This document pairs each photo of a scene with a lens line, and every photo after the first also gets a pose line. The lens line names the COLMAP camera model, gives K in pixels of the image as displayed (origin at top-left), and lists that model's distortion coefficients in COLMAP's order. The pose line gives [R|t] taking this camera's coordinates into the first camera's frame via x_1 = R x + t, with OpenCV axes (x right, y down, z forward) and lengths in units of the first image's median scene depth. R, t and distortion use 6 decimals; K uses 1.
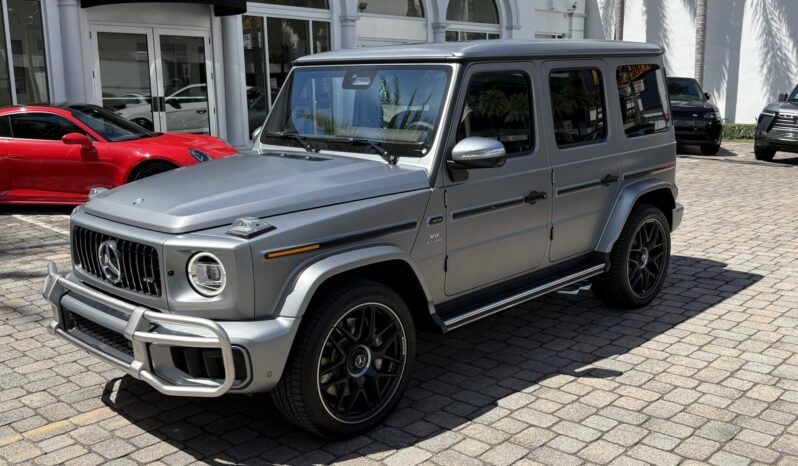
lens RADIAL K [[776.9, 0, 397.1], [0, 776.9, 235.8], [0, 0, 1]] dist [0.057173, 0.000000]
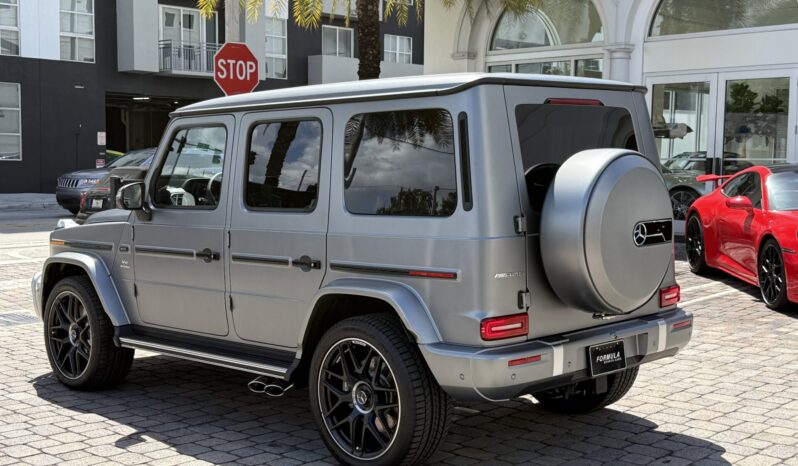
lens RADIAL K [[1093.7, 0, 405.2], [0, 1093.7, 235.6], [0, 0, 1]] dist [0.086324, 0.000000]
pose [[-0.023332, 0.093412, -0.995354, 1.622325], [-0.184822, 0.978060, 0.096121, -0.265672], [0.982495, 0.186206, -0.005556, 1.354924]]
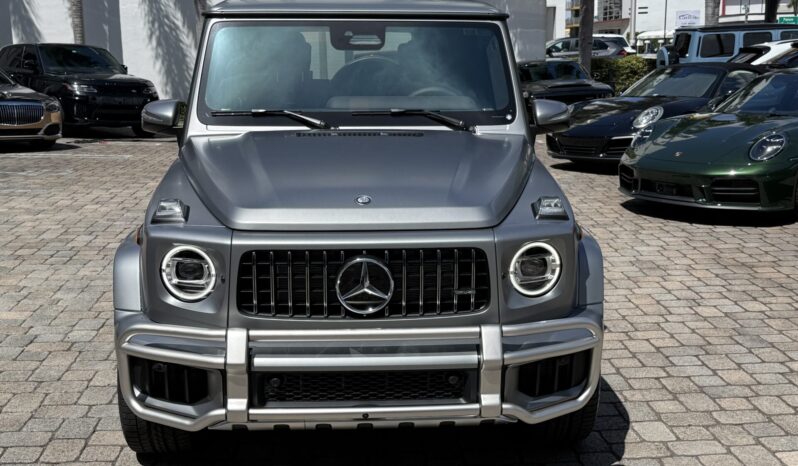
lens RADIAL K [[975.7, 0, 391.6], [0, 975.7, 232.3], [0, 0, 1]] dist [0.073523, 0.000000]
pose [[0.682755, -0.128393, 0.719278, -0.858964], [0.139389, 0.989247, 0.044272, -0.044395], [-0.717228, 0.070032, 0.693310, 0.310199]]
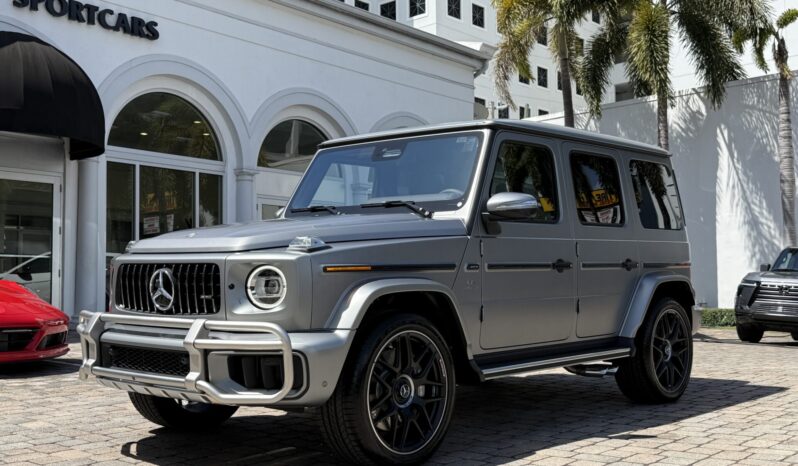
lens RADIAL K [[896.8, 0, 399.1], [0, 896.8, 235.3], [0, 0, 1]] dist [0.043294, 0.000000]
pose [[0.998761, 0.015941, 0.047144, -0.099247], [-0.004089, 0.970395, -0.241488, 0.214950], [-0.049598, 0.240996, 0.969258, -0.147921]]
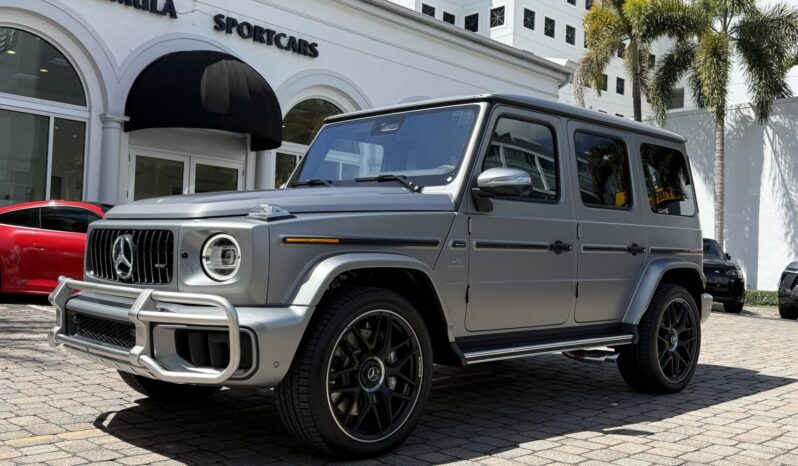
lens RADIAL K [[776.9, 0, 405.6], [0, 776.9, 234.7], [0, 0, 1]] dist [0.057173, 0.000000]
pose [[0.998667, 0.047641, -0.019870, 0.001549], [-0.050878, 0.973449, -0.223177, 0.179419], [0.008710, 0.223891, 0.974575, 0.042814]]
